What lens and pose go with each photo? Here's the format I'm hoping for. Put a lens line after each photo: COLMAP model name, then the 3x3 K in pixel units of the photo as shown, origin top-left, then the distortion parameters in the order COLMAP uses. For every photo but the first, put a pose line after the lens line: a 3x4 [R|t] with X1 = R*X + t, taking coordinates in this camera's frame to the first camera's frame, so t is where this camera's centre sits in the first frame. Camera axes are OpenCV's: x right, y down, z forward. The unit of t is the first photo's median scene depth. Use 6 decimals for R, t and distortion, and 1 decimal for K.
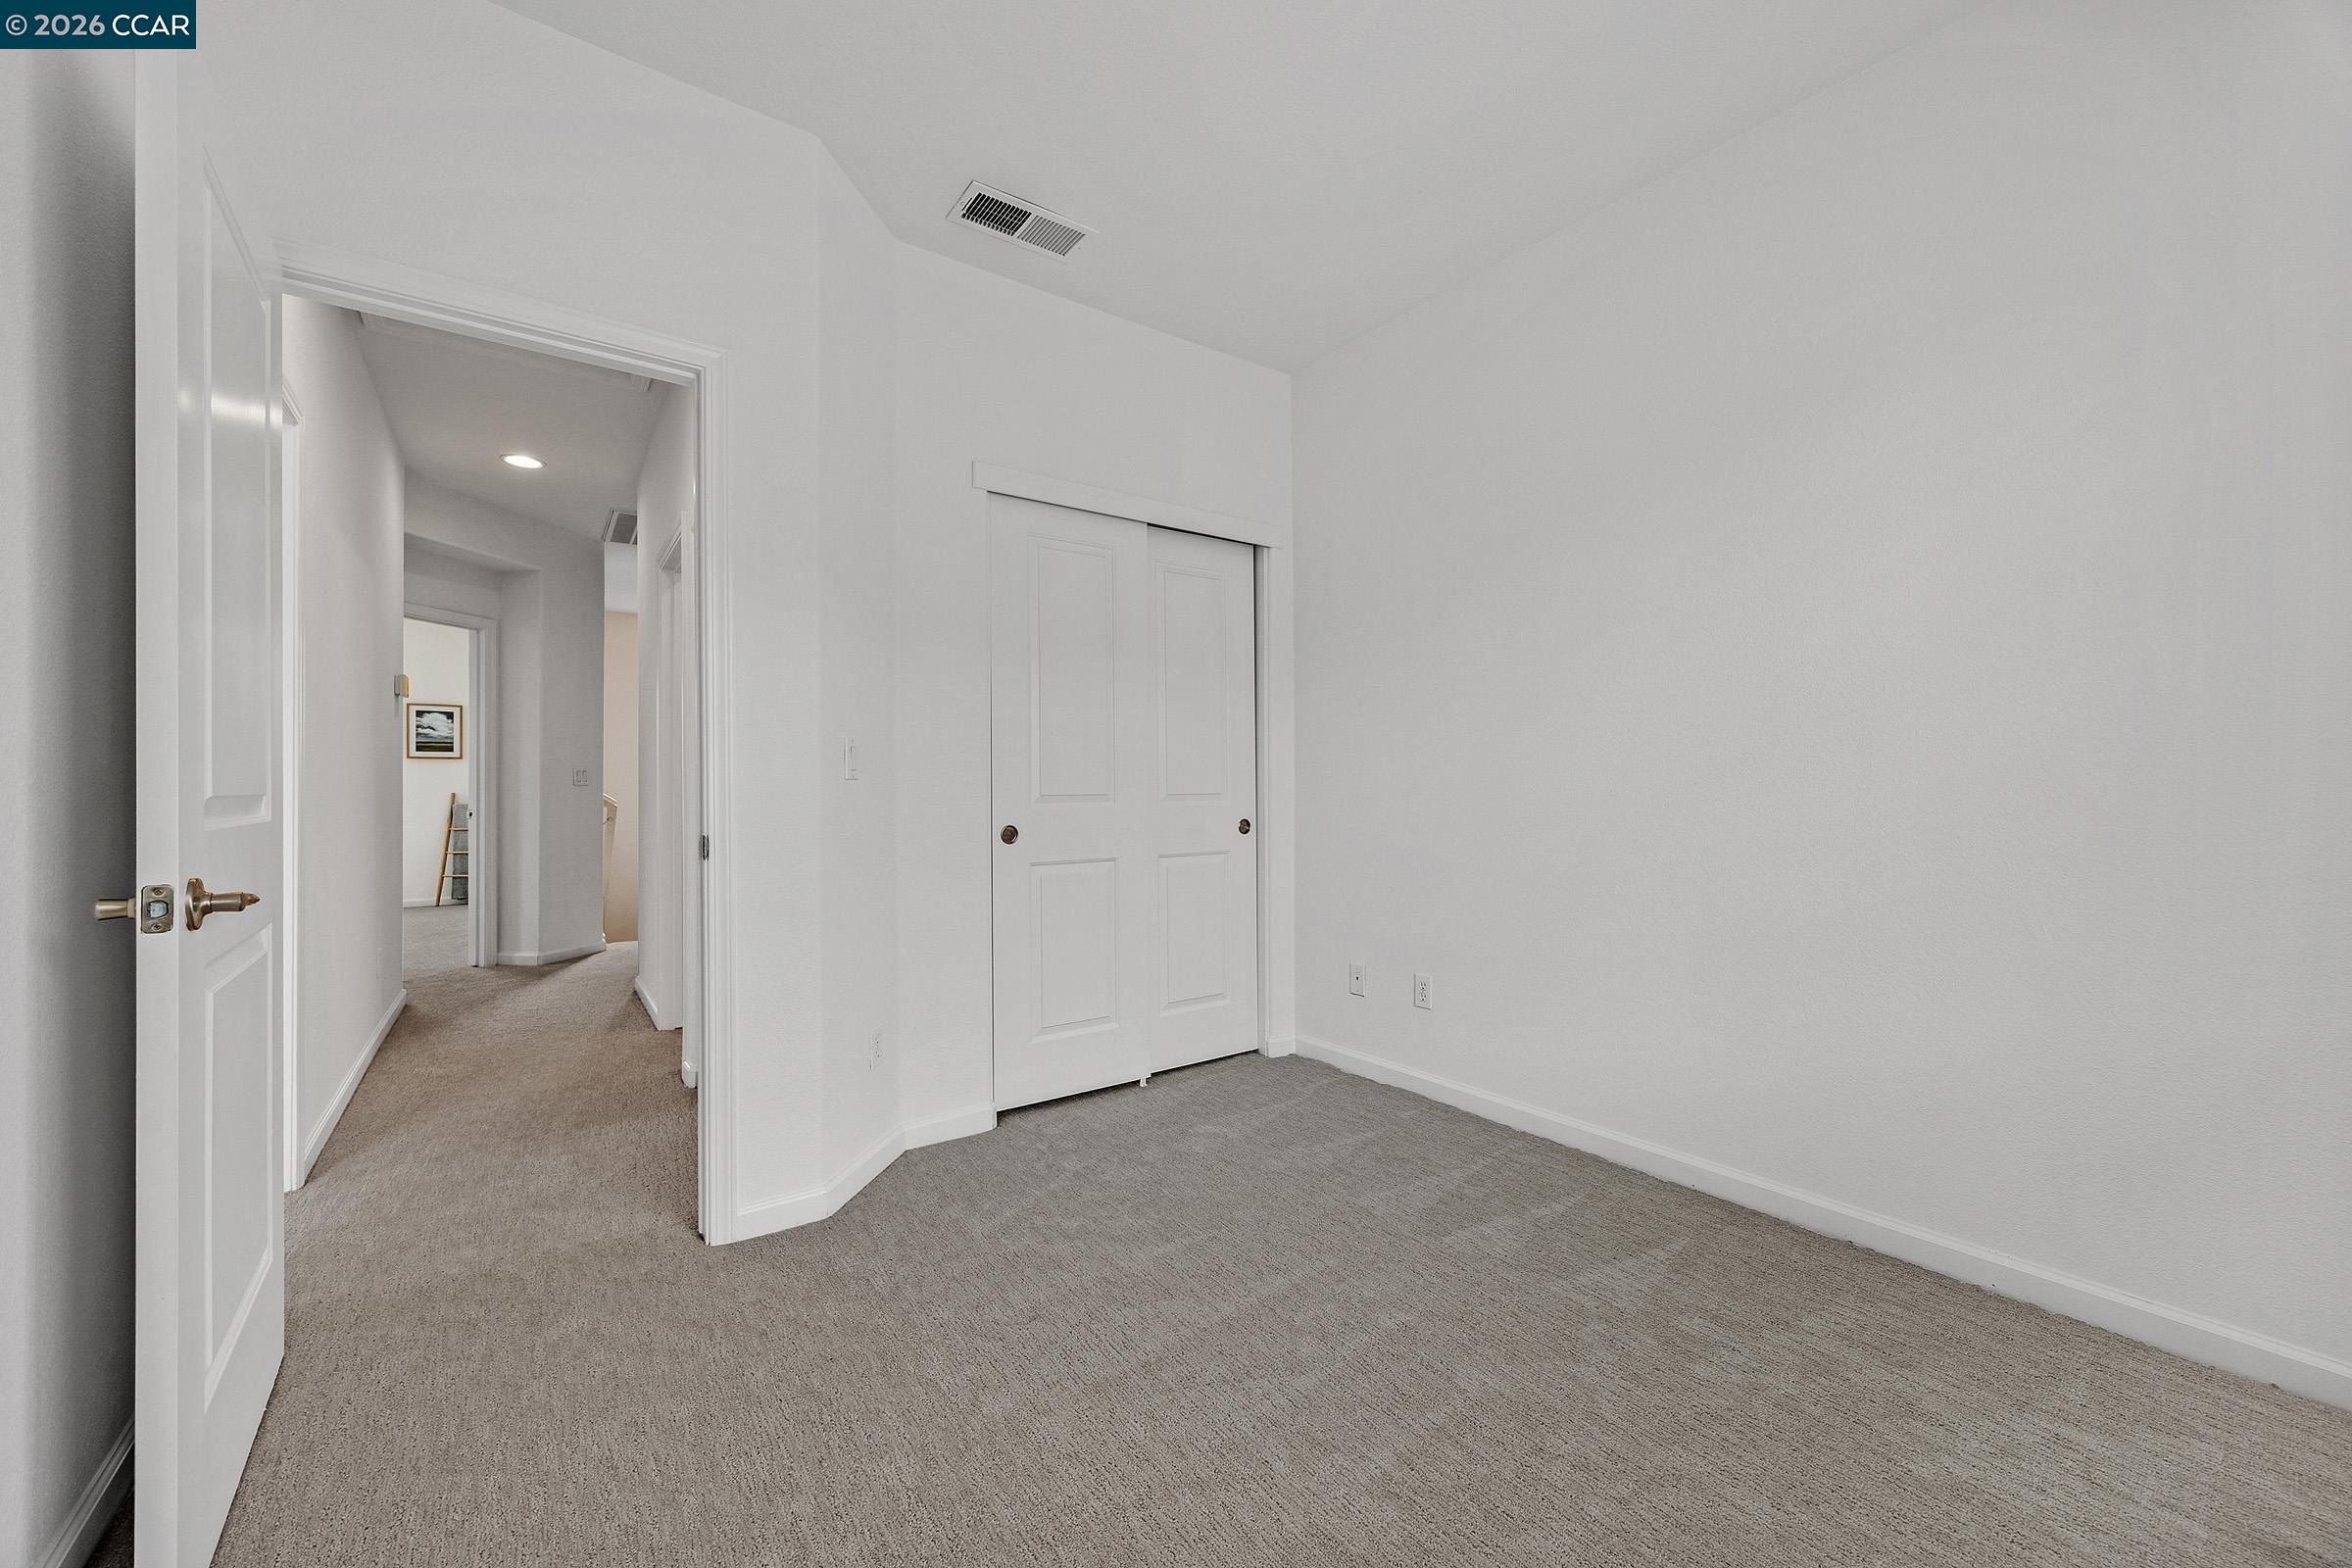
lens RADIAL K [[923.4, 0, 1176.0], [0, 923.4, 784.0], [0, 0, 1]] dist [0.000327, 0.000242]
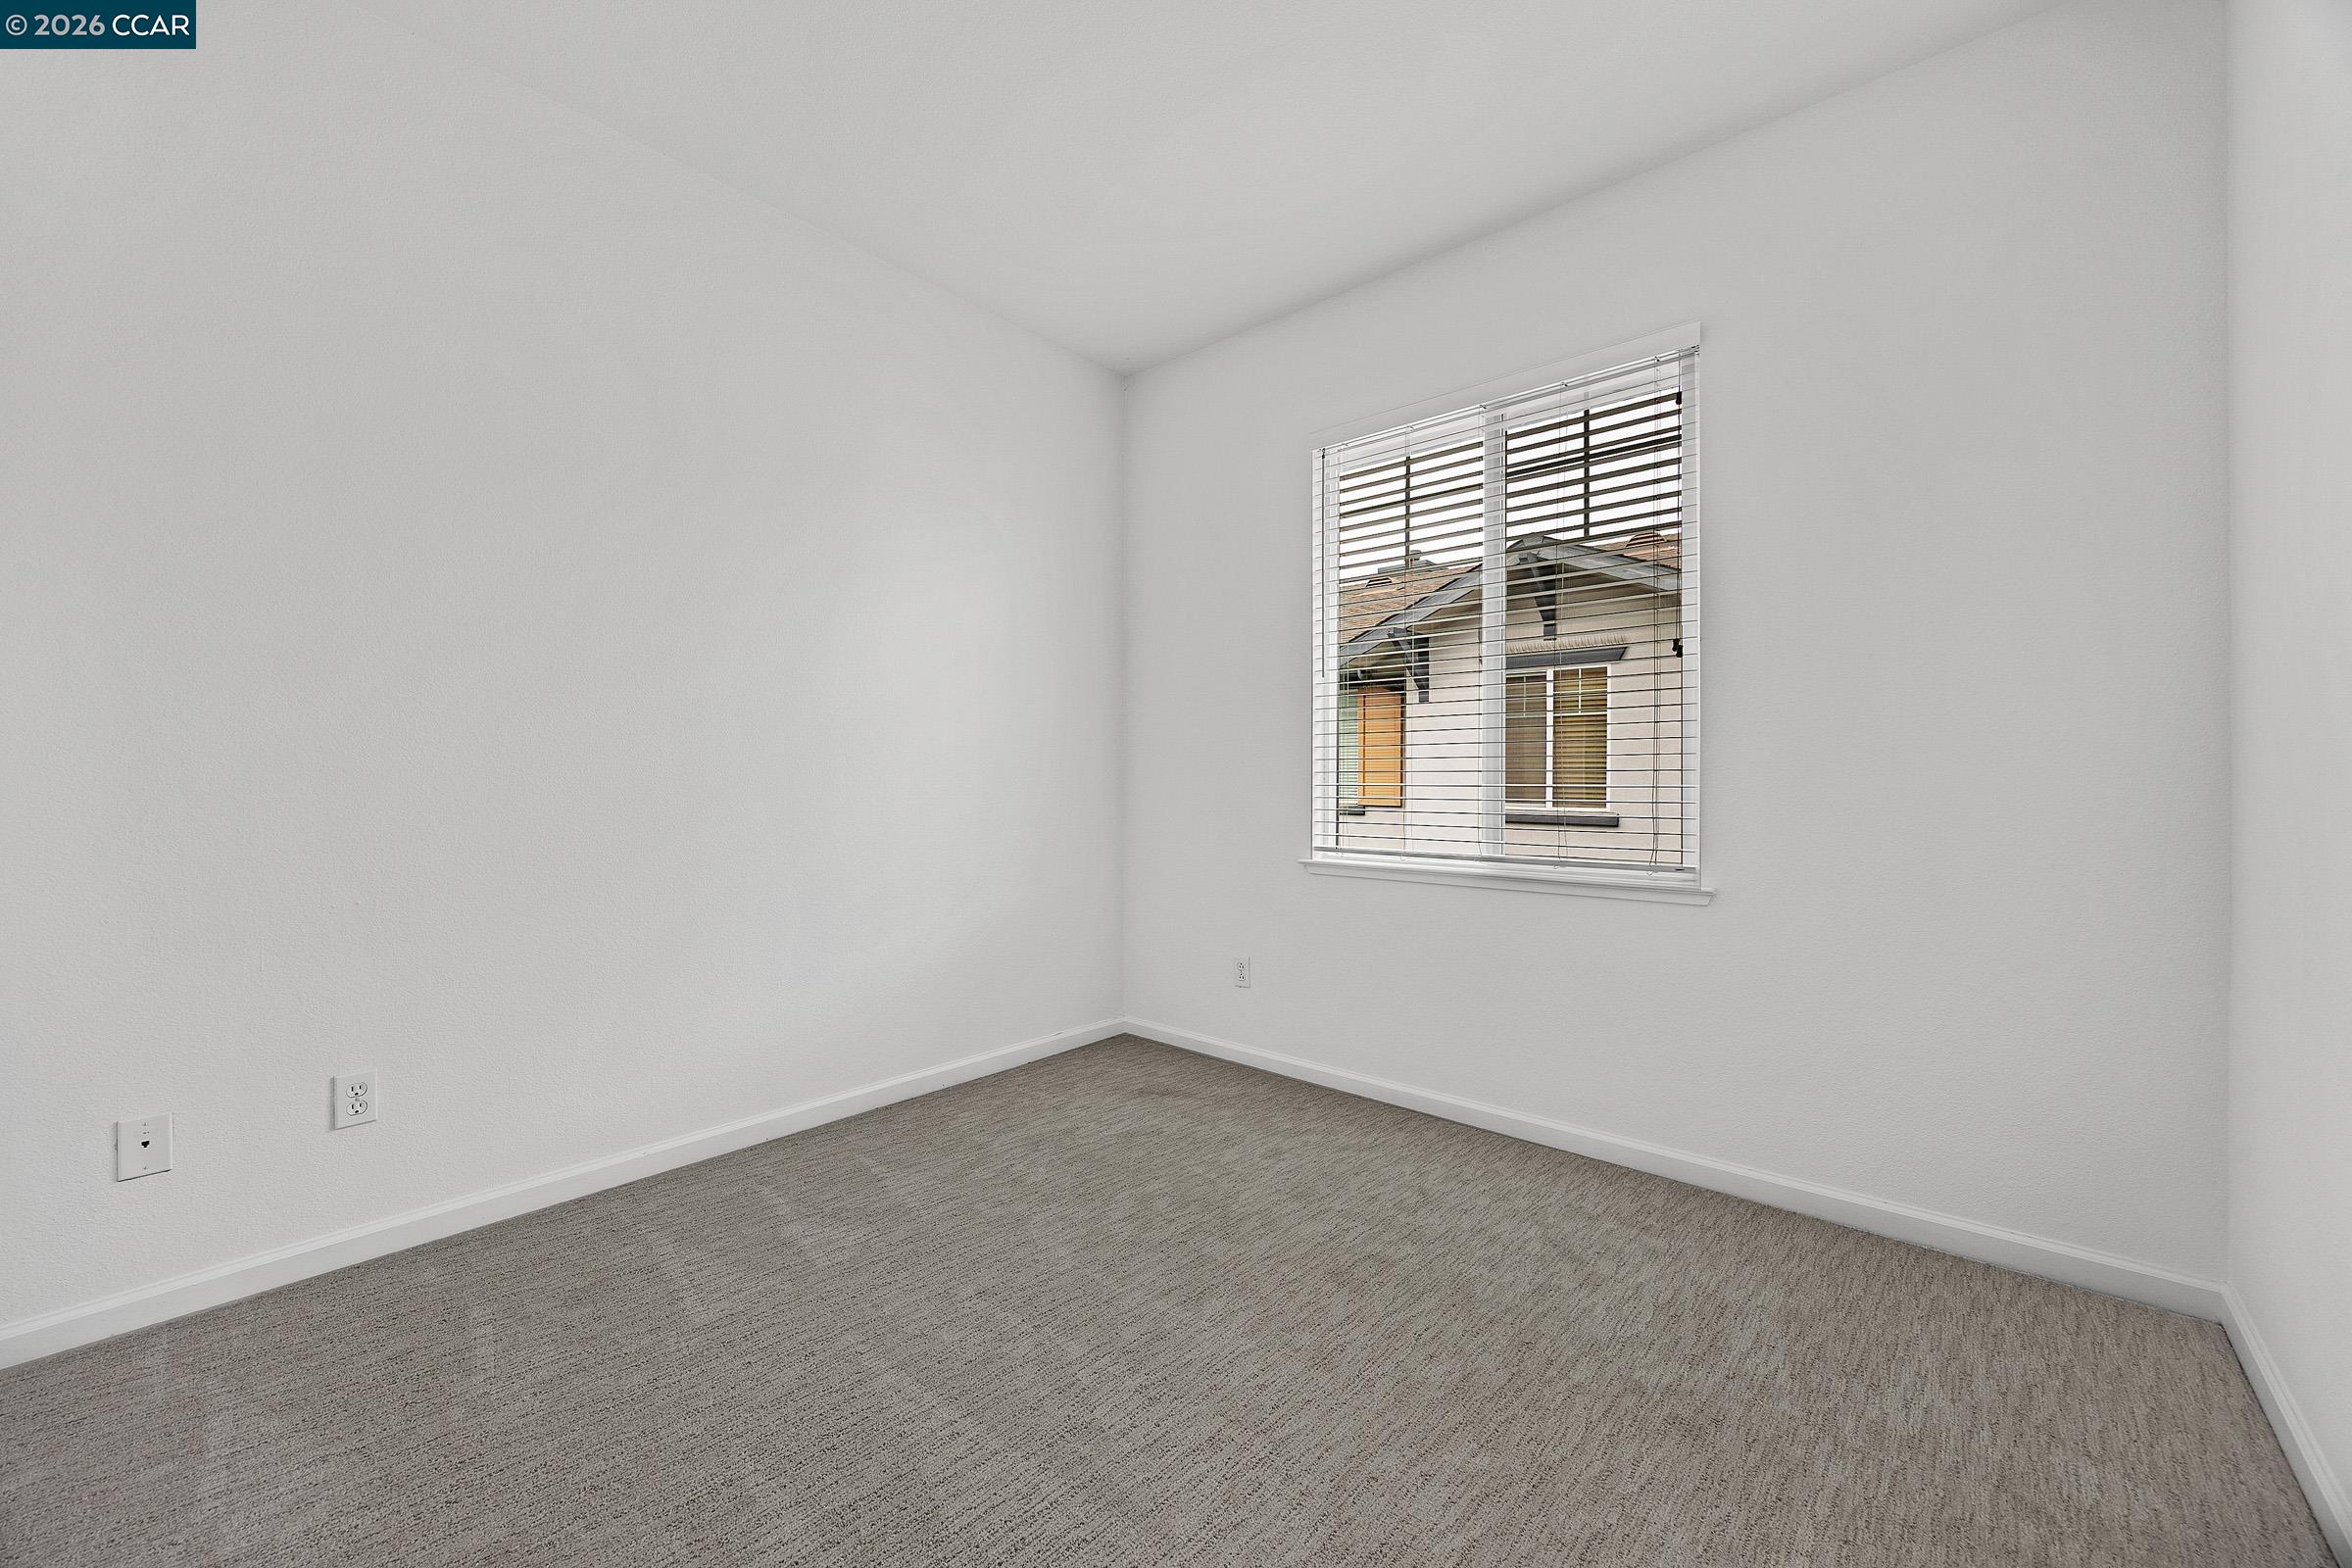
lens RADIAL K [[900.7, 0, 1176.0], [0, 900.7, 784.0], [0, 0, 1]] dist [-0.000666, 0.000029]
pose [[-0.238723, 0.001085, 0.971087, -0.642608], [-0.005765, 0.999980, -0.002535, 0.012231], [-0.971071, -0.006203, -0.238712, 0.841032]]
